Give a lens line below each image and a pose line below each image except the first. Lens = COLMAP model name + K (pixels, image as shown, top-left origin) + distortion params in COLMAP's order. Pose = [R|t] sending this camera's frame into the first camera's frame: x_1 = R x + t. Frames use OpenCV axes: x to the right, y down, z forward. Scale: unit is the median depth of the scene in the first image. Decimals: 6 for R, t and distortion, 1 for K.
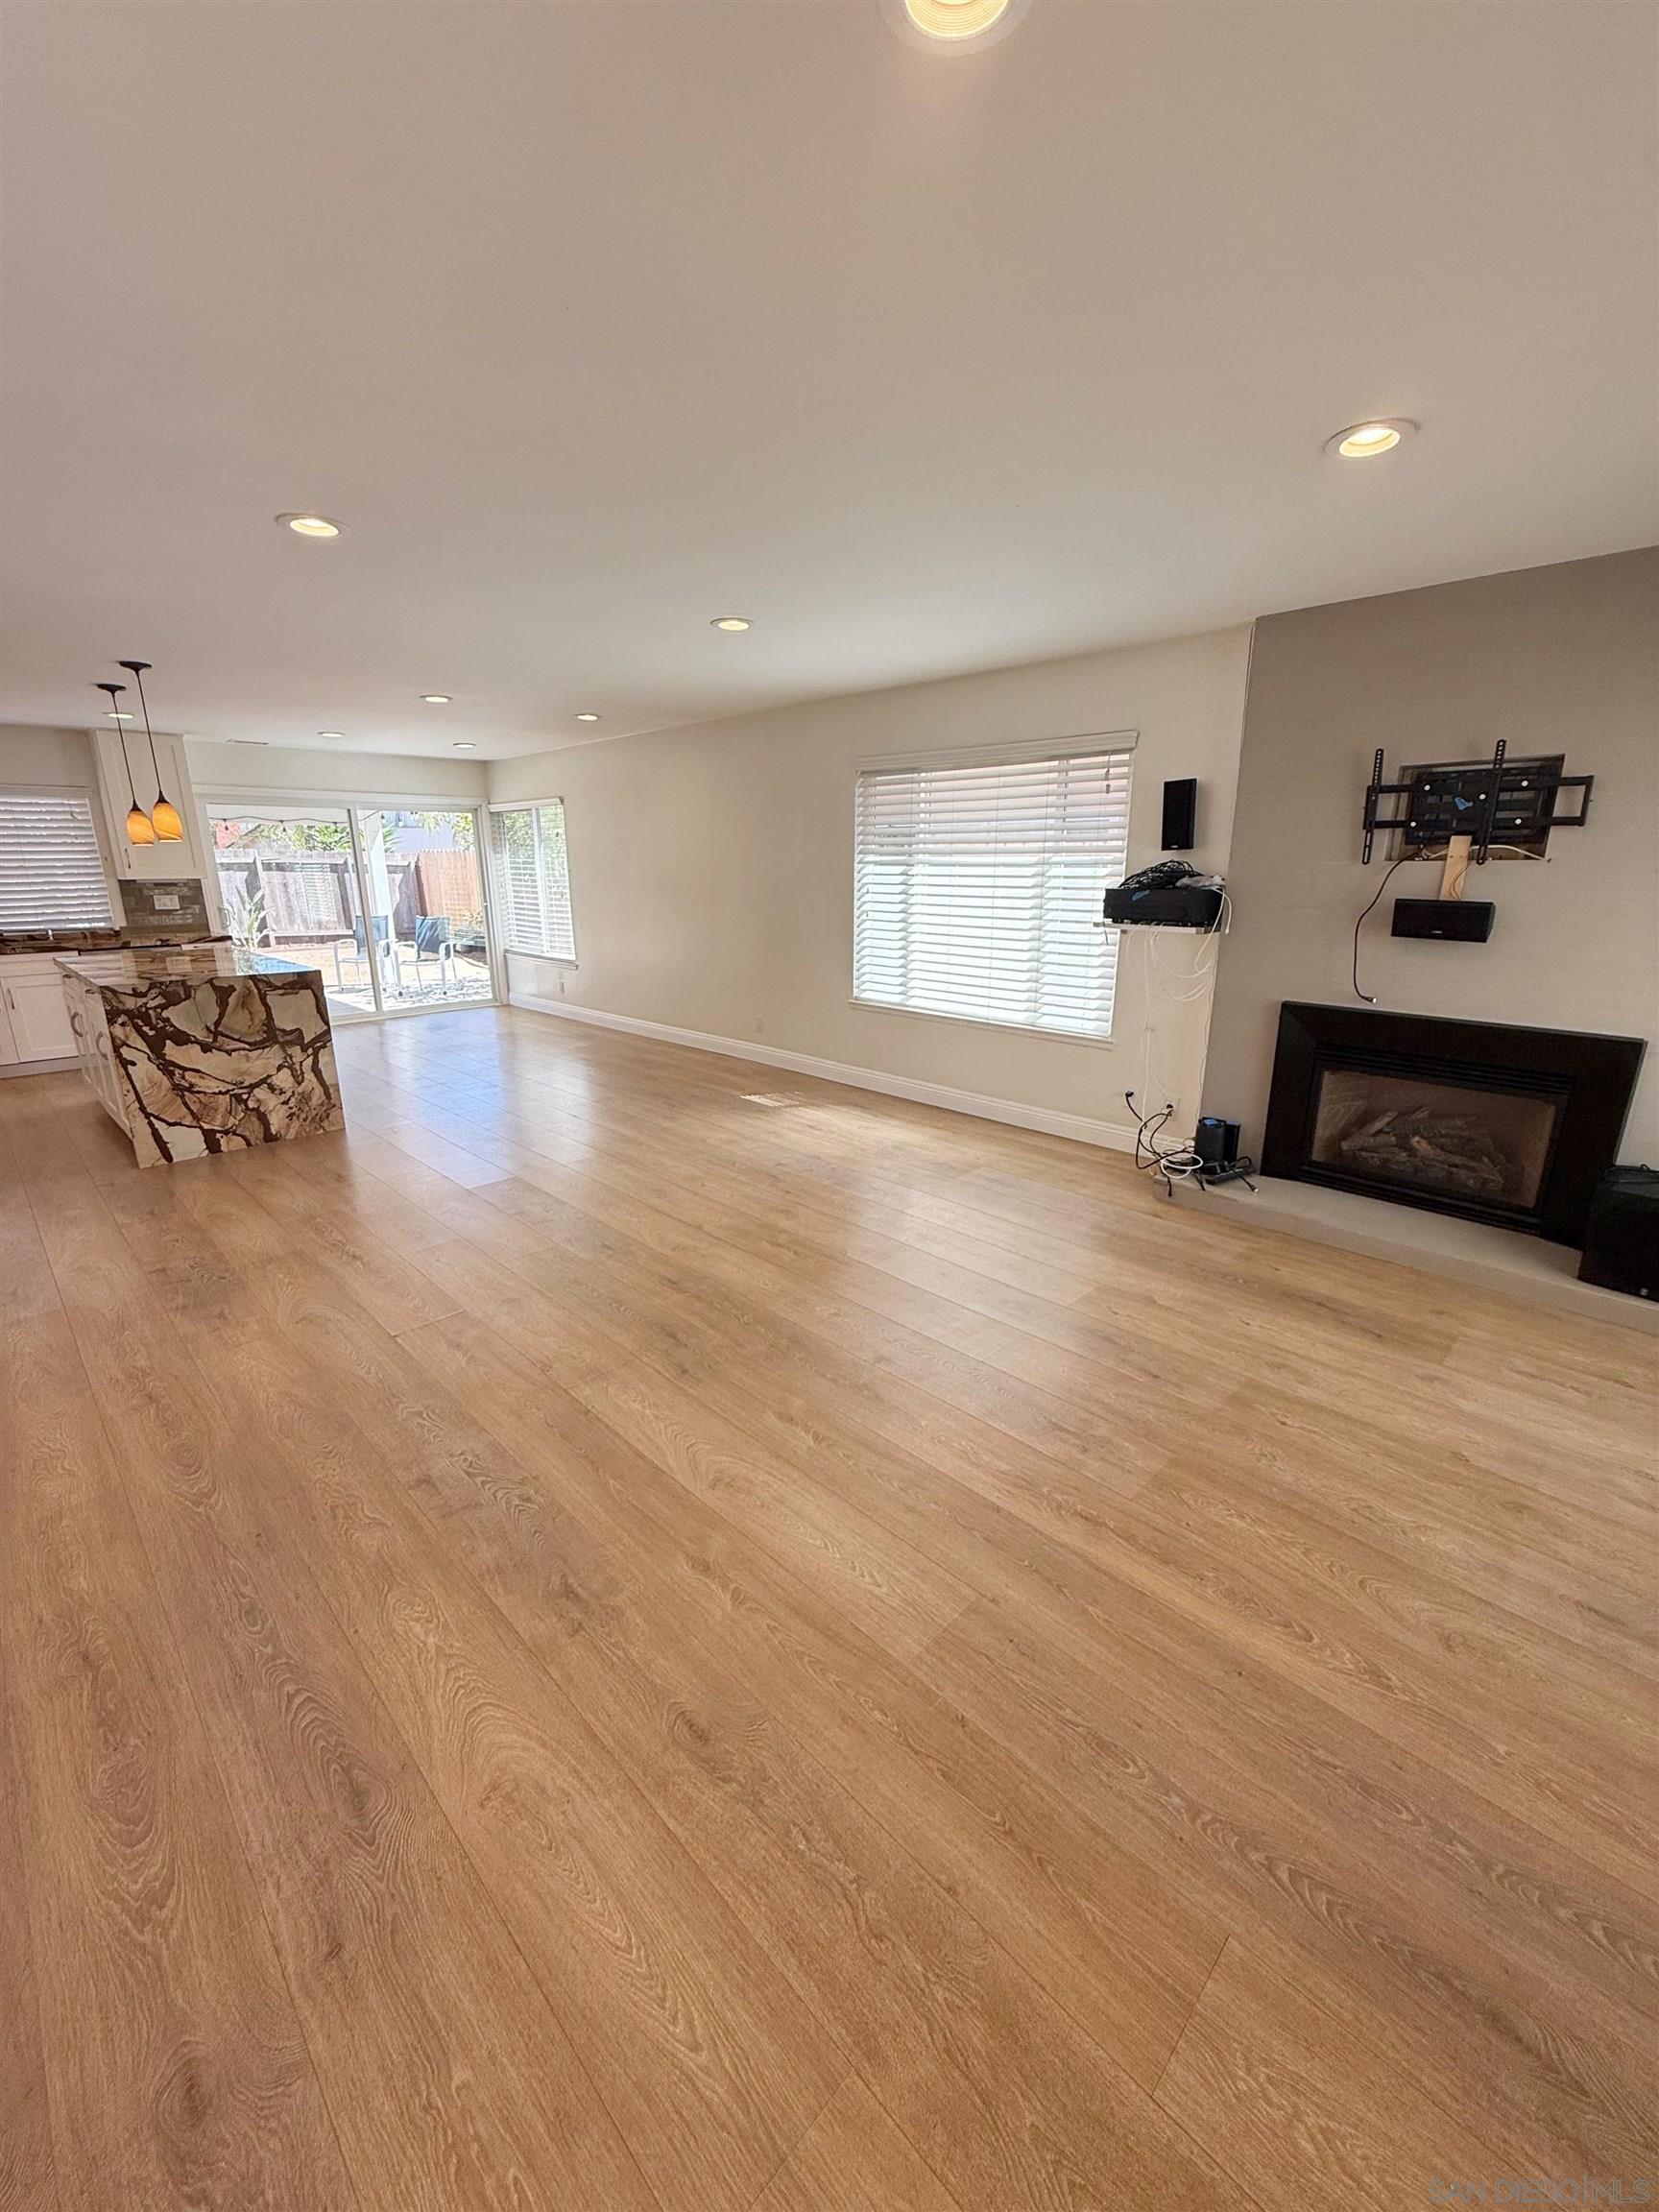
lens RADIAL K [[881.9, 0, 831.6], [0, 881.9, 1102.9], [0, 0, 1]] dist [-0.000291, 0.000087]
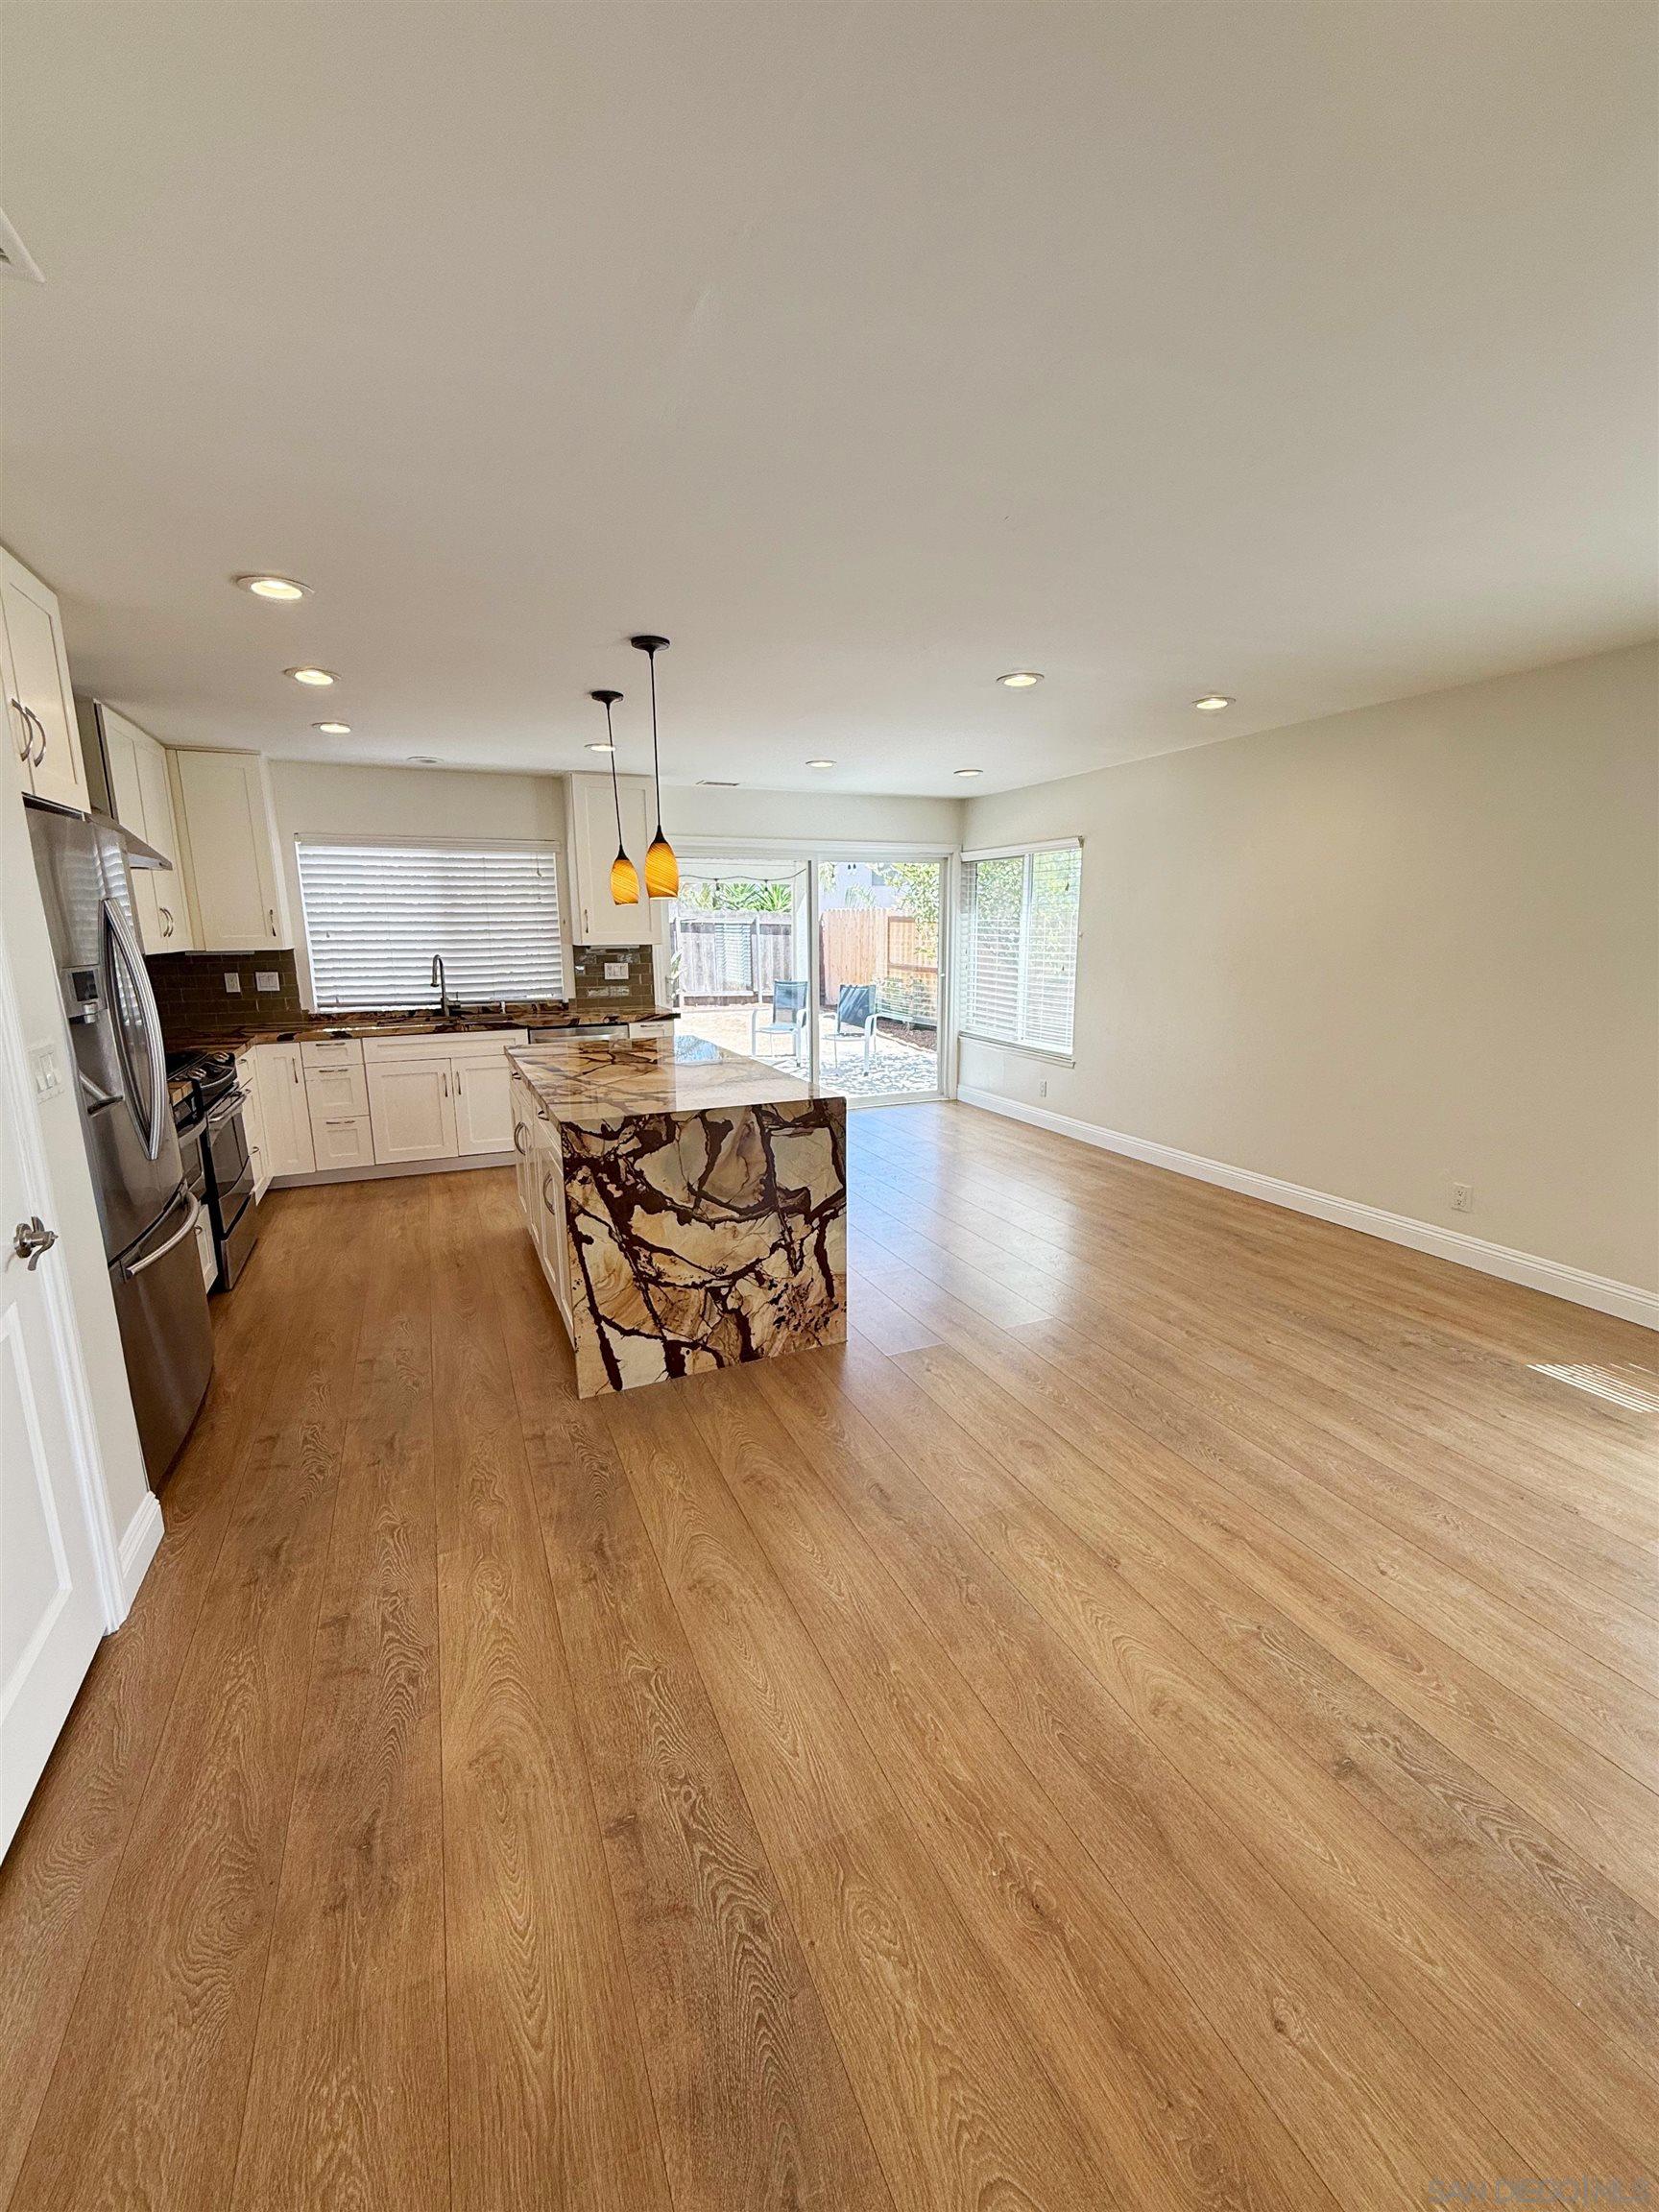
lens RADIAL K [[899.2, 0, 832.9], [0, 899.2, 1107.0], [0, 0, 1]] dist [-0.001514, 0.000328]
pose [[0.933959, 0.070231, -0.350410, -0.385002], [-0.091677, 0.994773, -0.044971, -0.121531], [0.345420, 0.074126, 0.935516, 0.421451]]
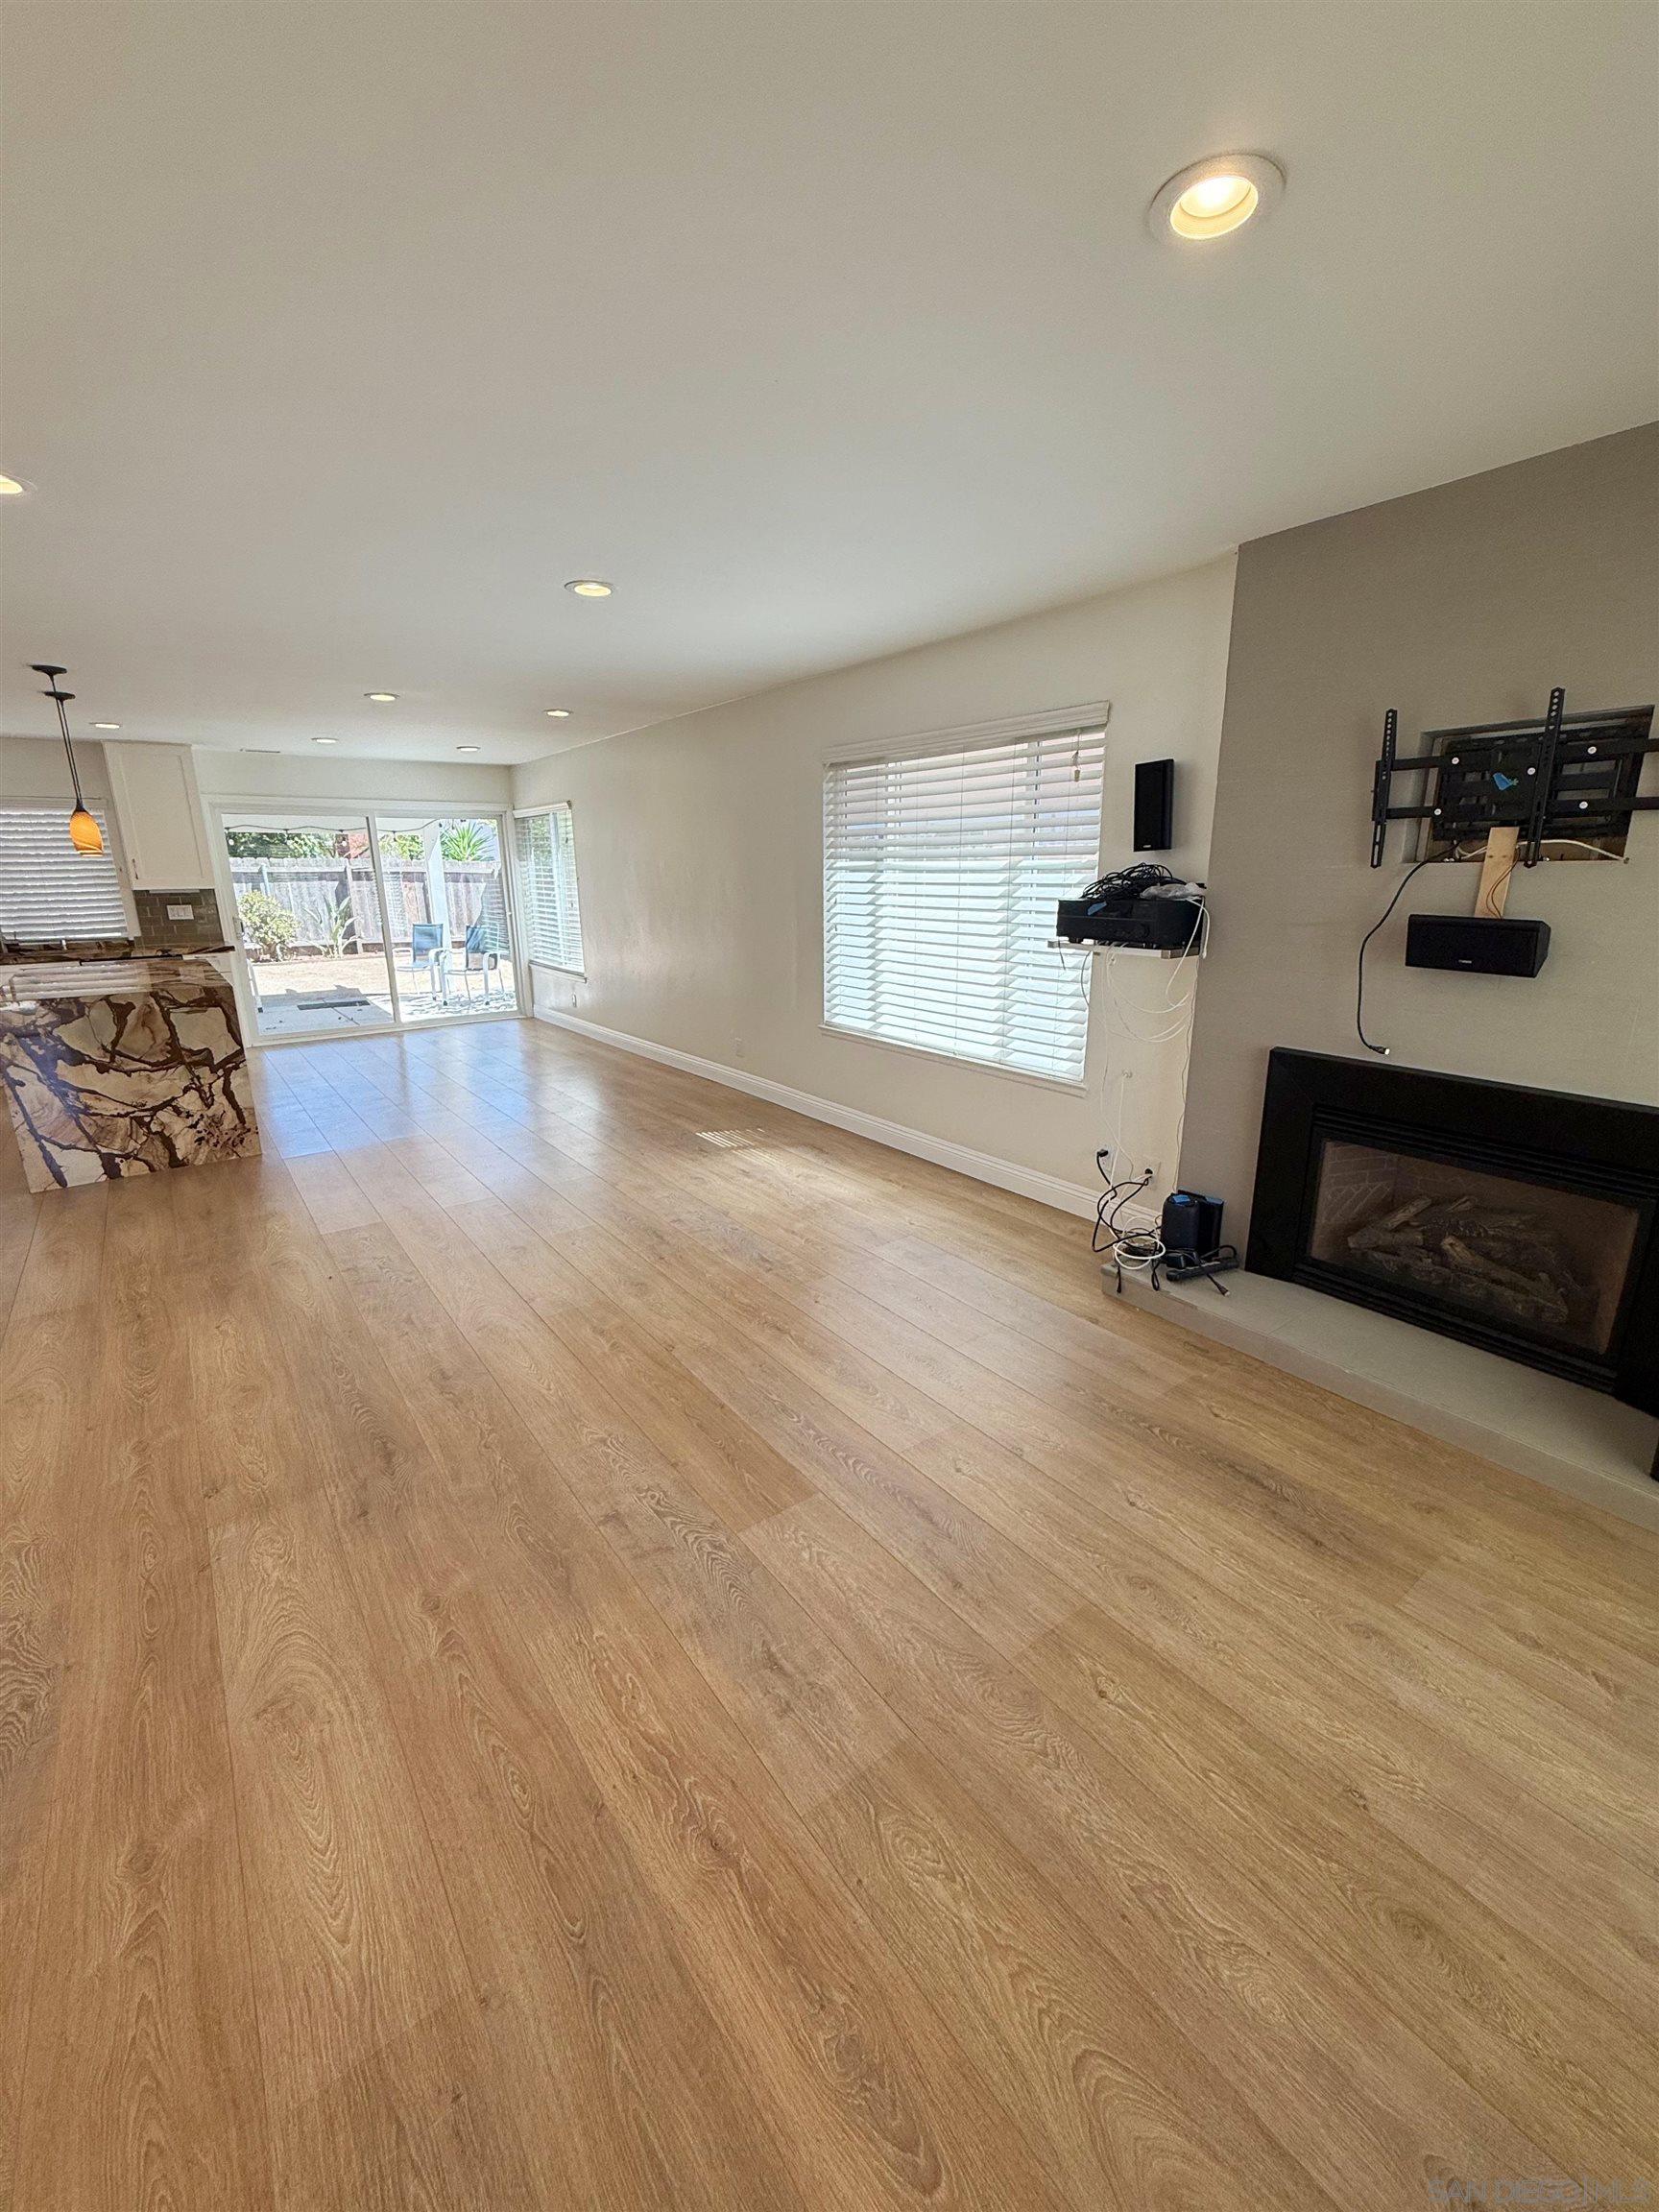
lens RADIAL K [[899.2, 0, 832.9], [0, 899.2, 1107.0], [0, 0, 1]] dist [-0.001514, 0.000328]
pose [[0.989722, 0.030404, -0.139738, 0.205957], [-0.031264, 0.999503, -0.003965, -0.041189], [0.139548, 0.008293, 0.990181, 0.149871]]
